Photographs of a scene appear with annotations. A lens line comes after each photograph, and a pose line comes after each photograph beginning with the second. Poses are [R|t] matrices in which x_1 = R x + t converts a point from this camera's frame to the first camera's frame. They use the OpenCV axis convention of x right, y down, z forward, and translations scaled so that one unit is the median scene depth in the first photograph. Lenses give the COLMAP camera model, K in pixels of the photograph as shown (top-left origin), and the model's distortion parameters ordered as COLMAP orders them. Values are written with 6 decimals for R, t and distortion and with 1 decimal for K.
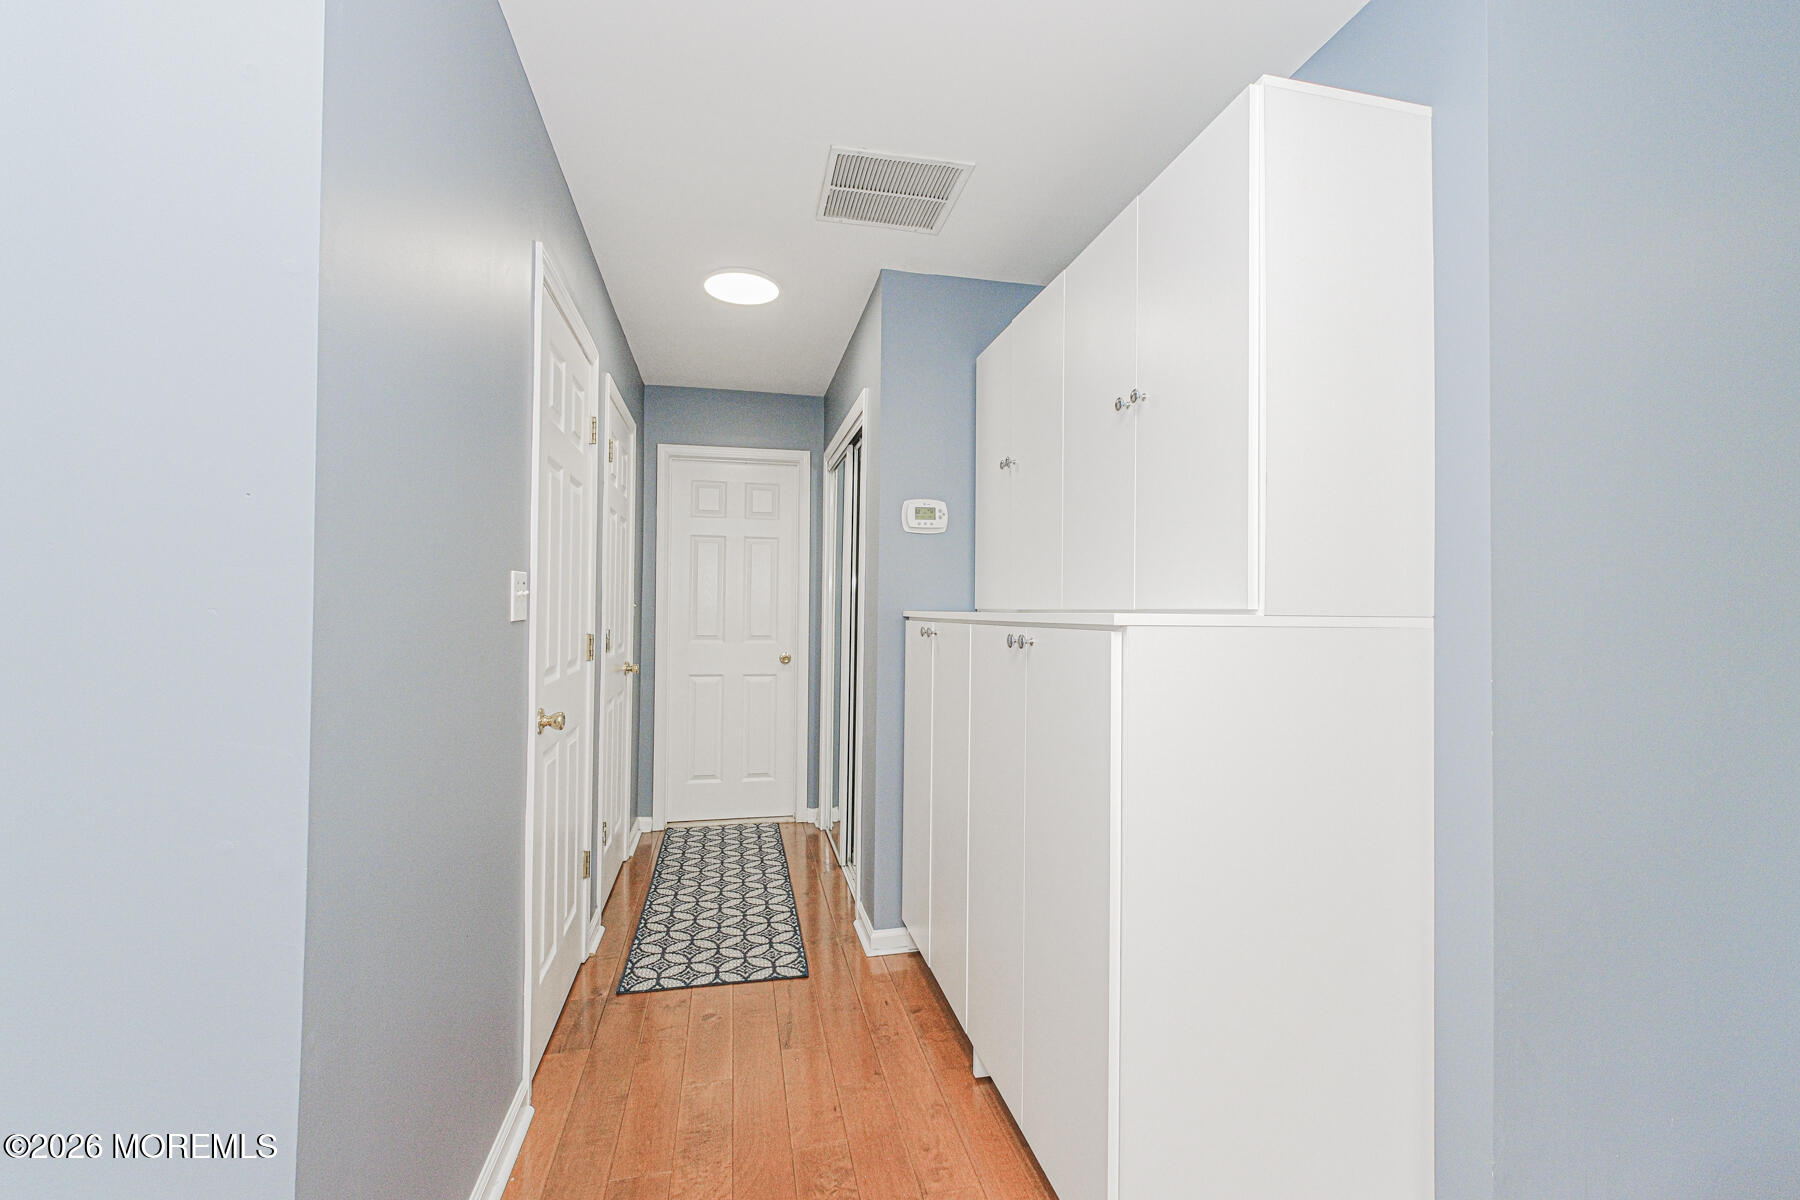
lens RADIAL K [[751.4, 0, 899.7], [0, 751.4, 599.9], [0, 0, 1]] dist [0.000474, 0.000185]
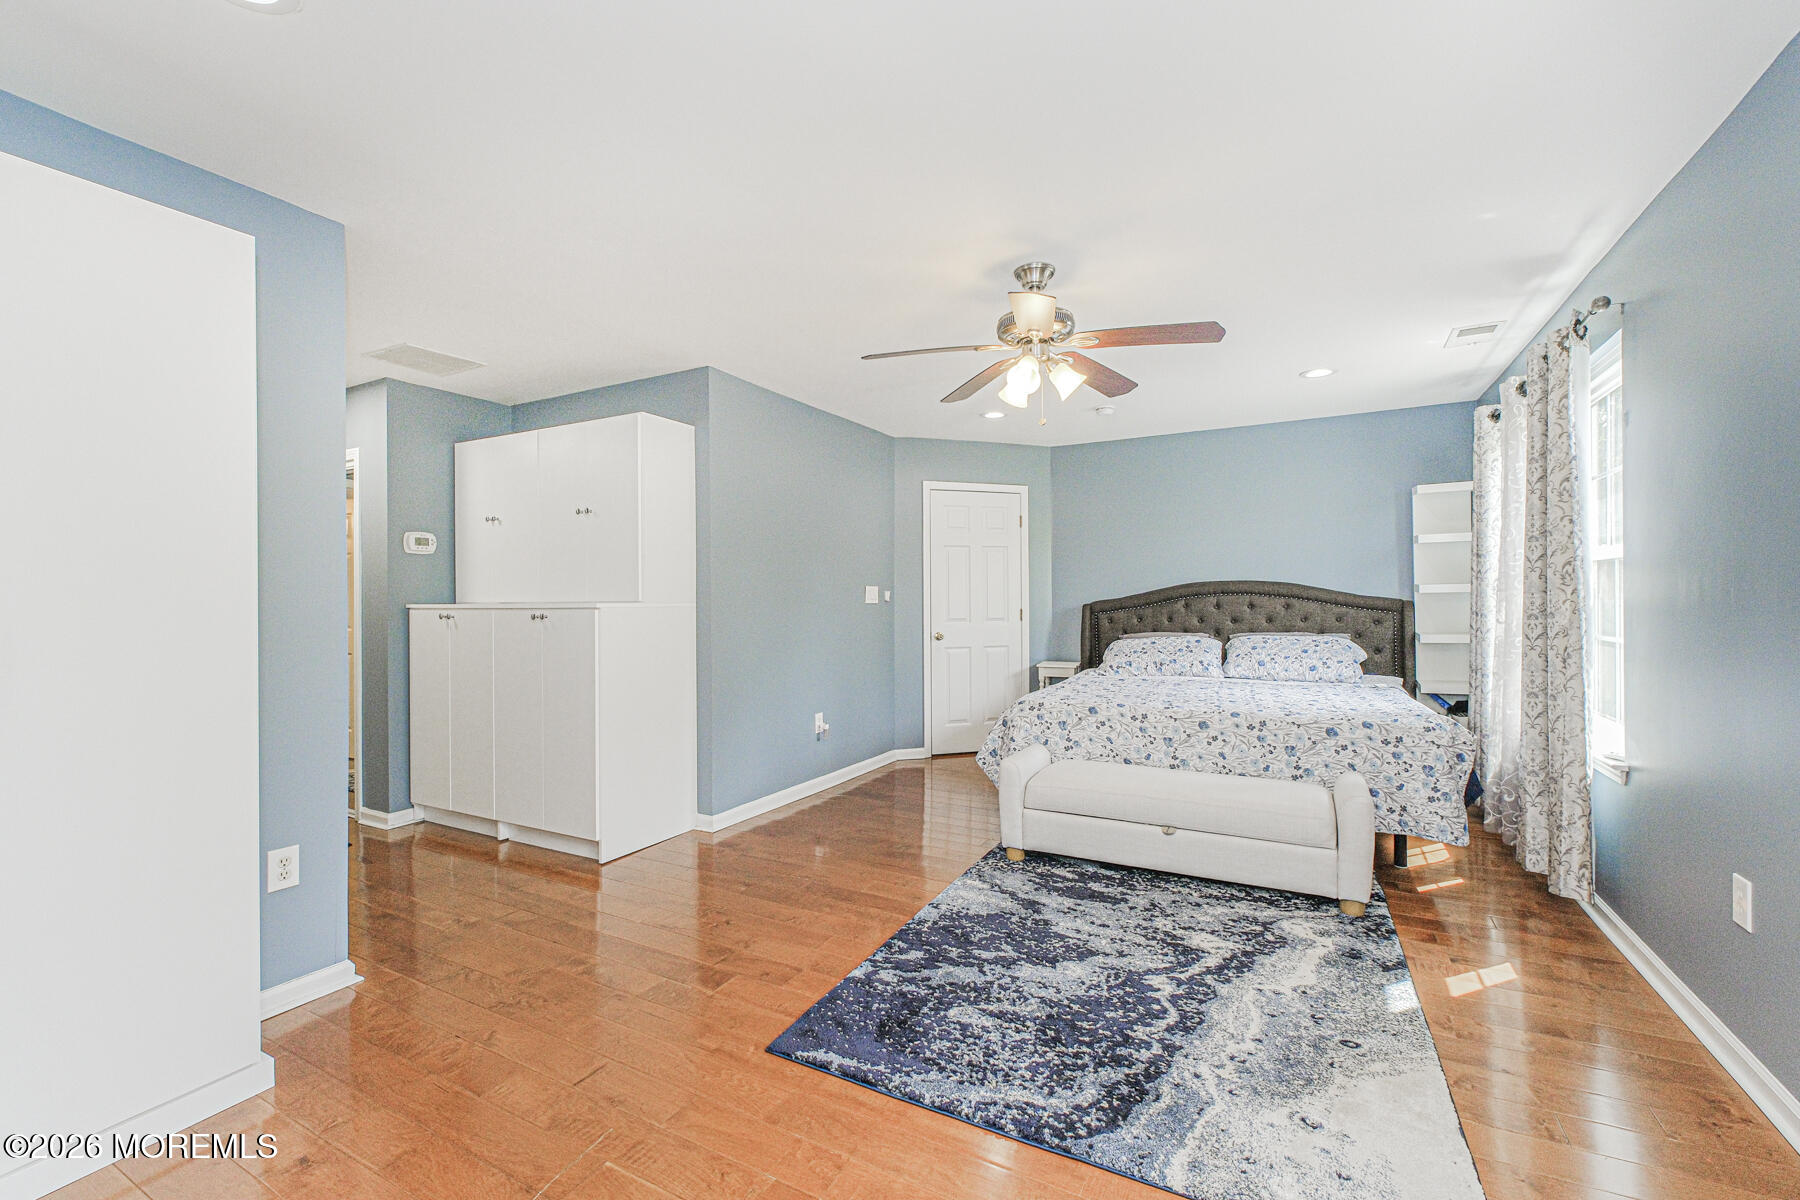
lens RADIAL K [[751.4, 0, 899.8], [0, 751.4, 598.1], [0, 0, 1]] dist [0.000474, 0.000185]
pose [[0.651076, -0.011579, 0.758924, -0.538327], [0.003007, 0.999915, 0.012676, -0.016080], [-0.759006, -0.005971, 0.651056, -0.816744]]
